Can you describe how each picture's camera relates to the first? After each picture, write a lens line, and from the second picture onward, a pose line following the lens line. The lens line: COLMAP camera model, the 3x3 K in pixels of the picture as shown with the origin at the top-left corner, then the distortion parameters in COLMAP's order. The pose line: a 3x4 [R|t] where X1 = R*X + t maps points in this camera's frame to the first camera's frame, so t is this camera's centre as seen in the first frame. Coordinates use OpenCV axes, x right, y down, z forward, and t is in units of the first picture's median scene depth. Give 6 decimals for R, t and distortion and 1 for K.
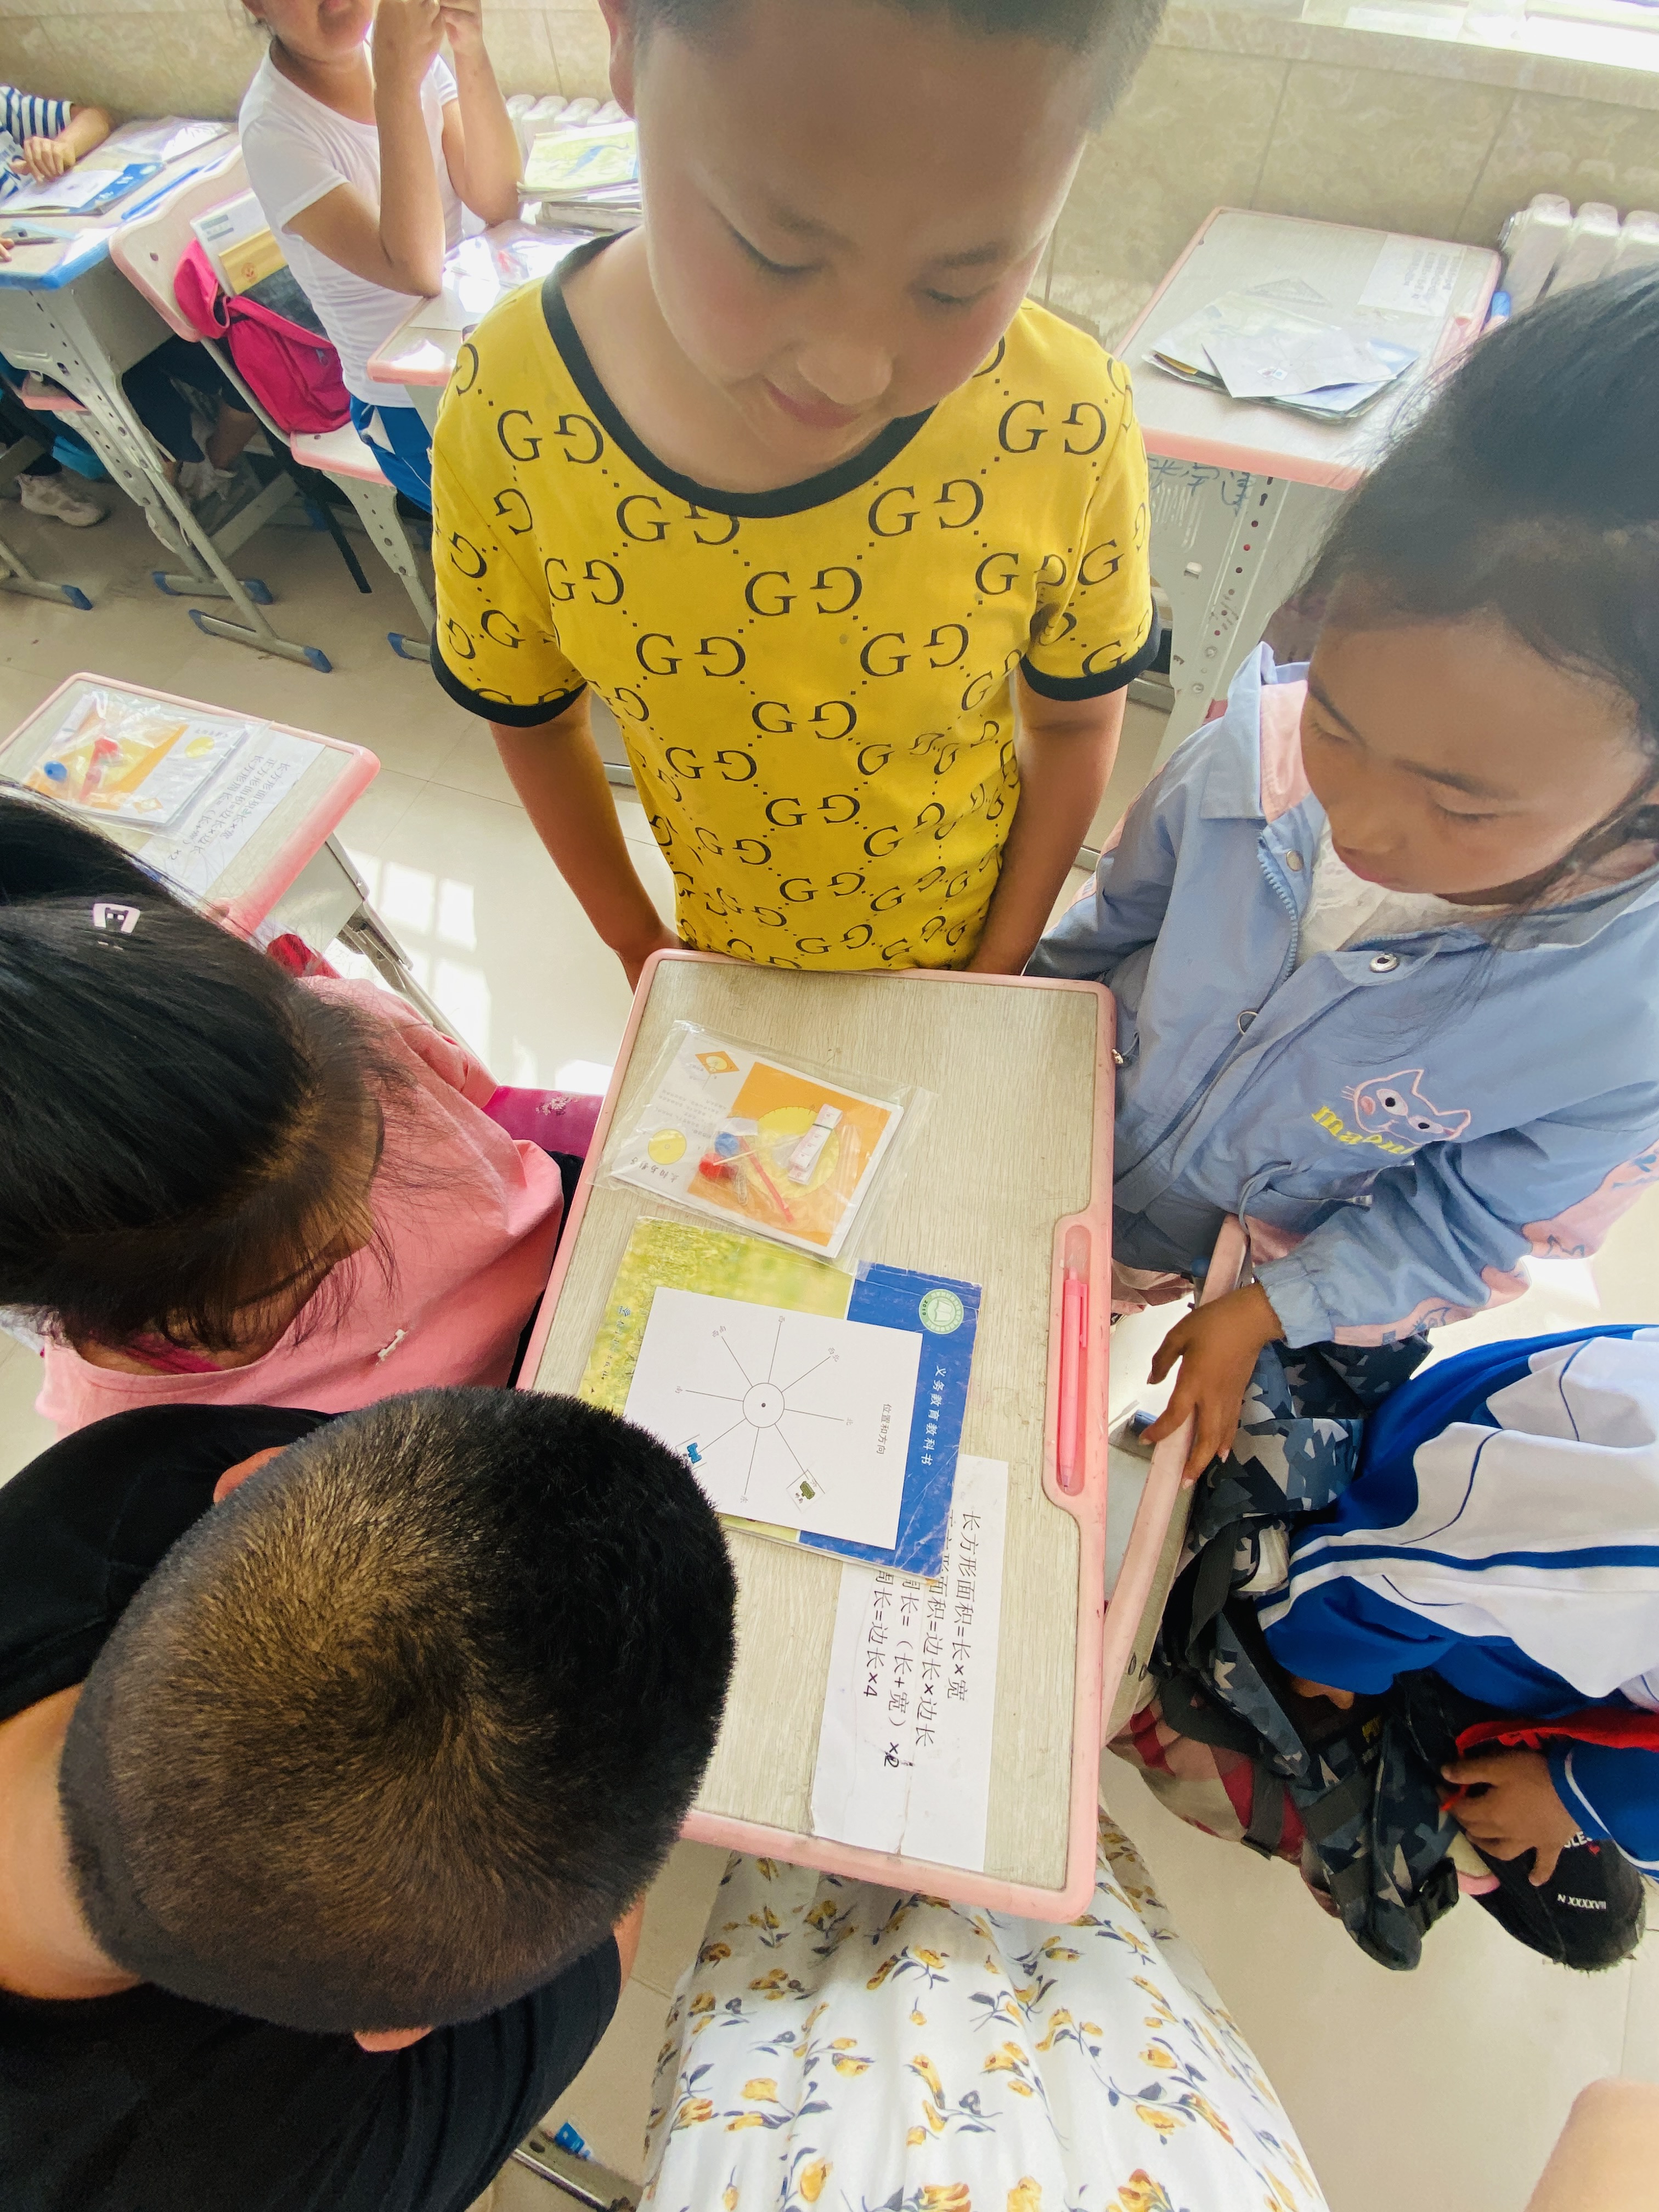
lens RADIAL K [[884.9, 0, 829.5], [0, 884.9, 1106.0], [0, 0, 1]] dist [0.041687, -0.029652]
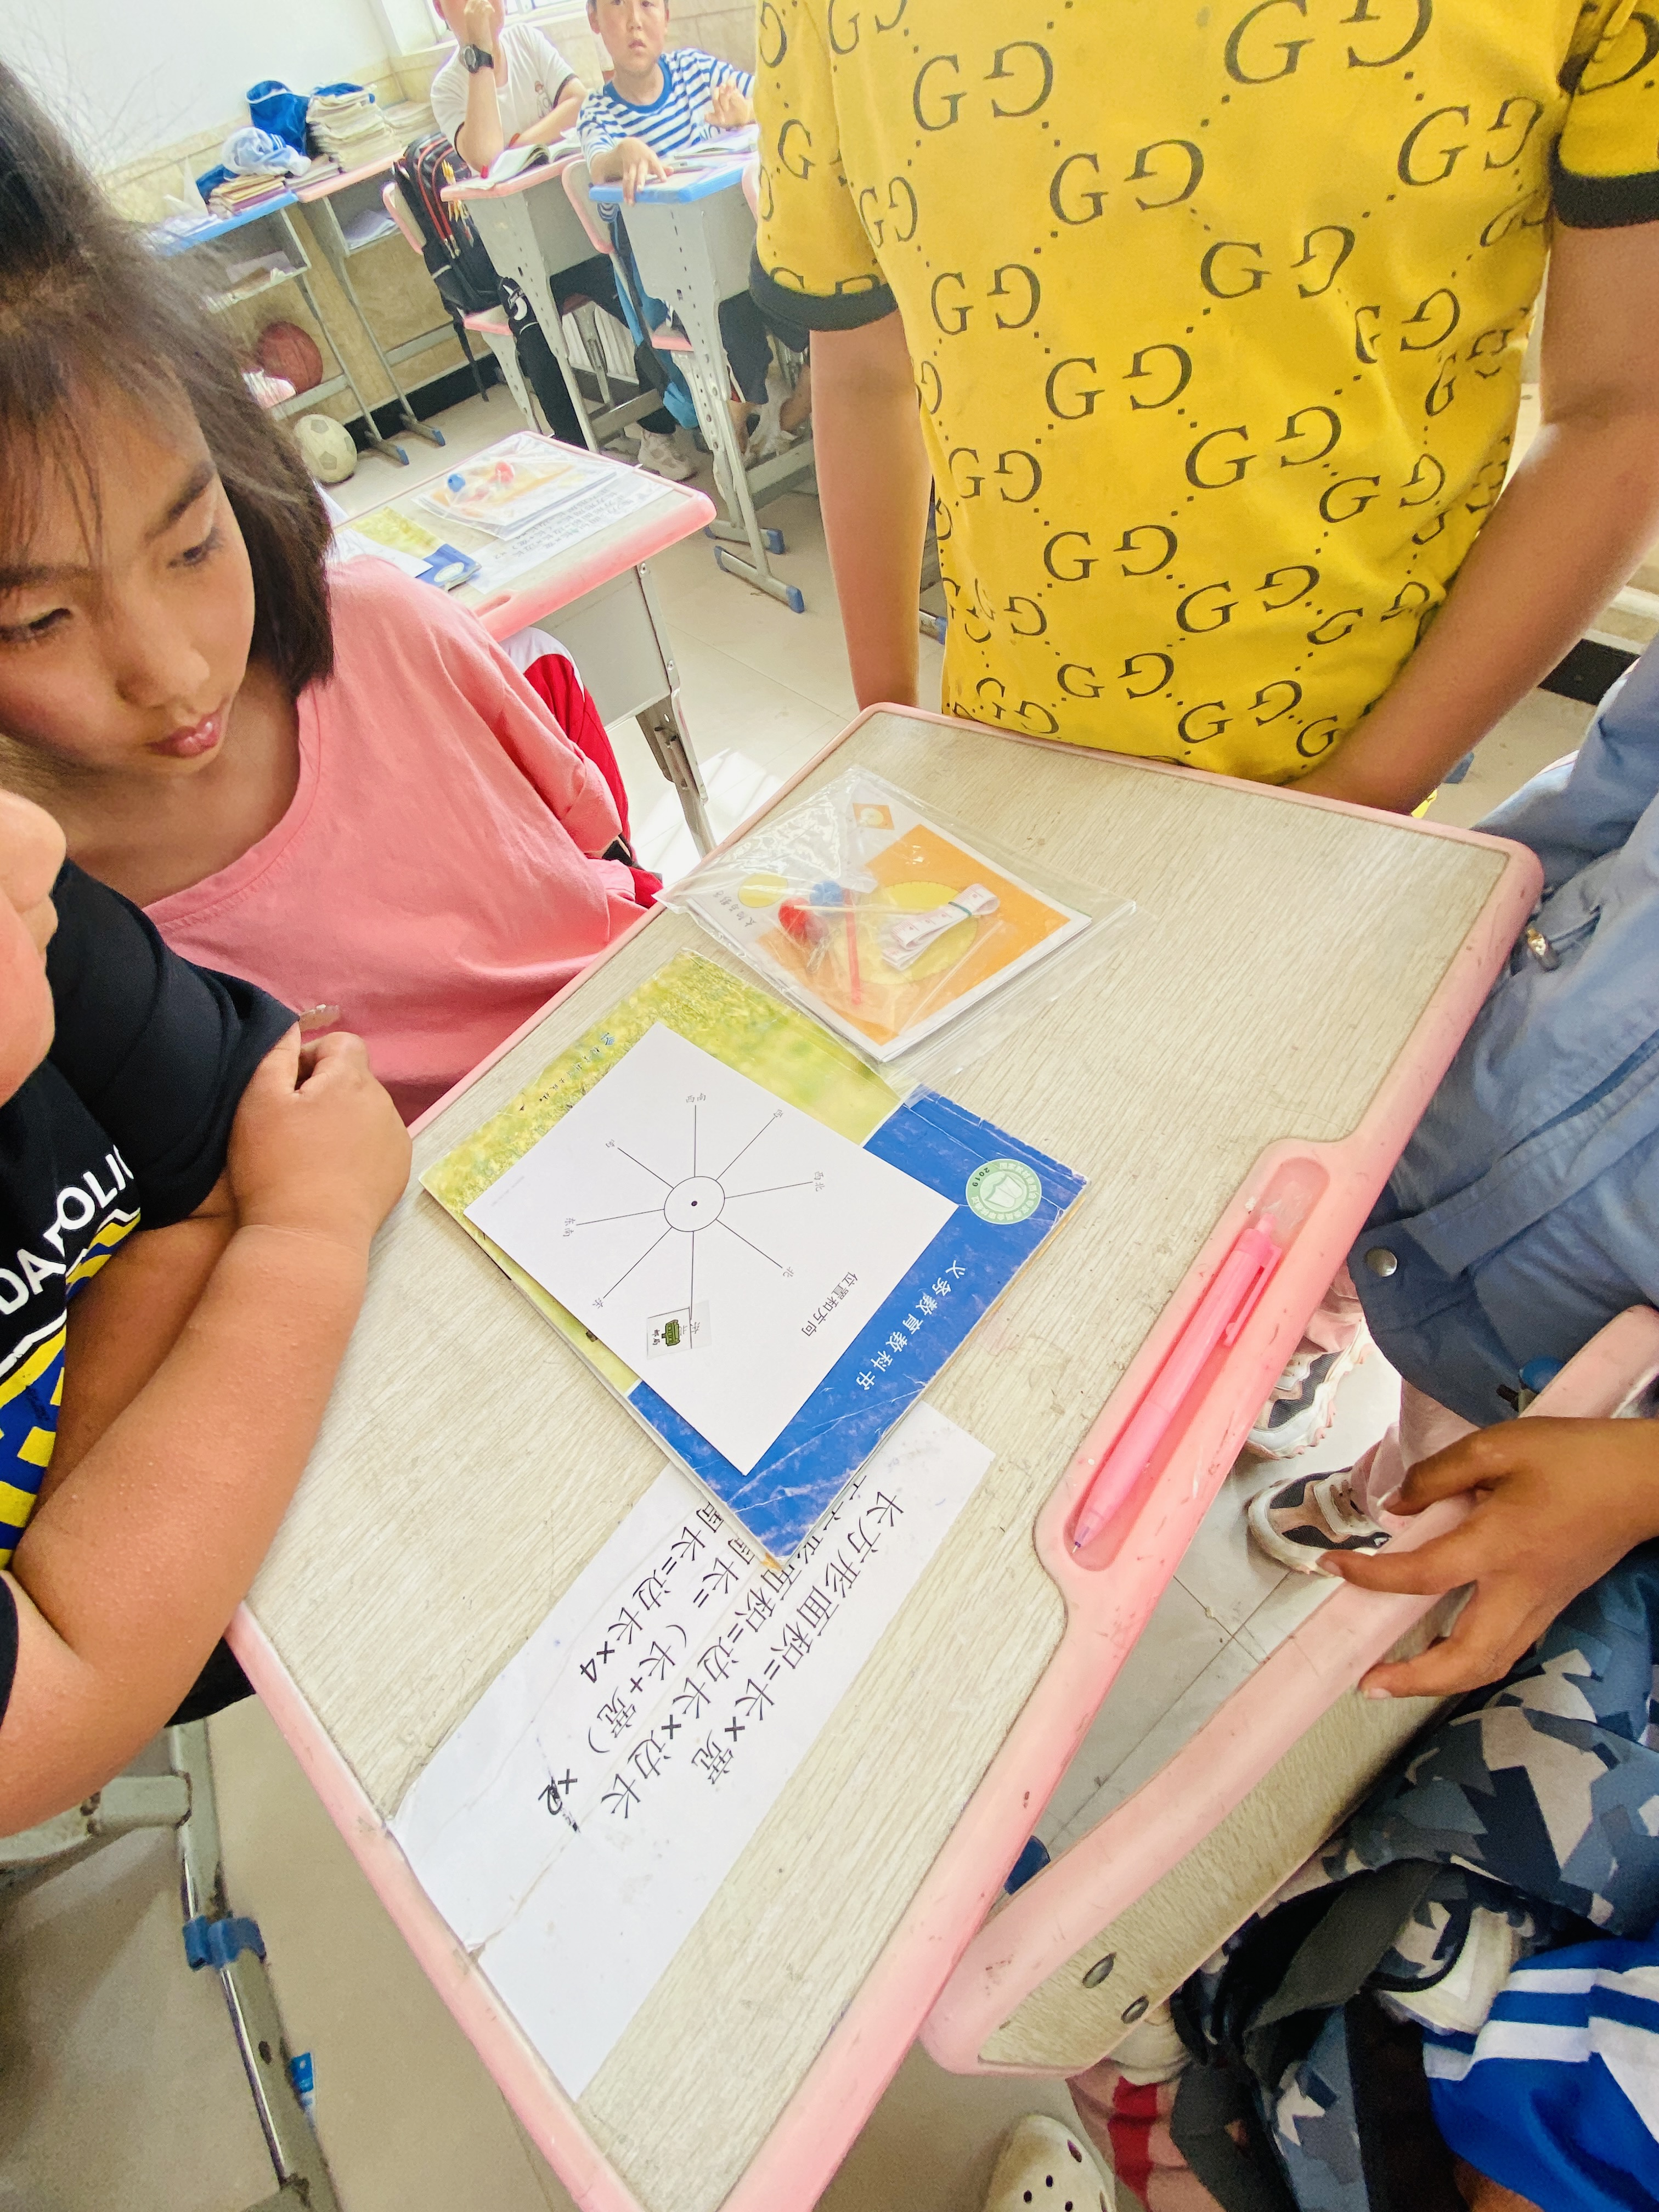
lens RADIAL K [[884.9, 0, 829.5], [0, 884.9, 1106.0], [0, 0, 1]] dist [0.041687, -0.029652]
pose [[0.863173, 0.342462, -0.371015, 0.226887], [-0.377732, 0.925592, -0.024440, 0.237419], [0.335039, 0.161241, 0.928305, 0.396312]]
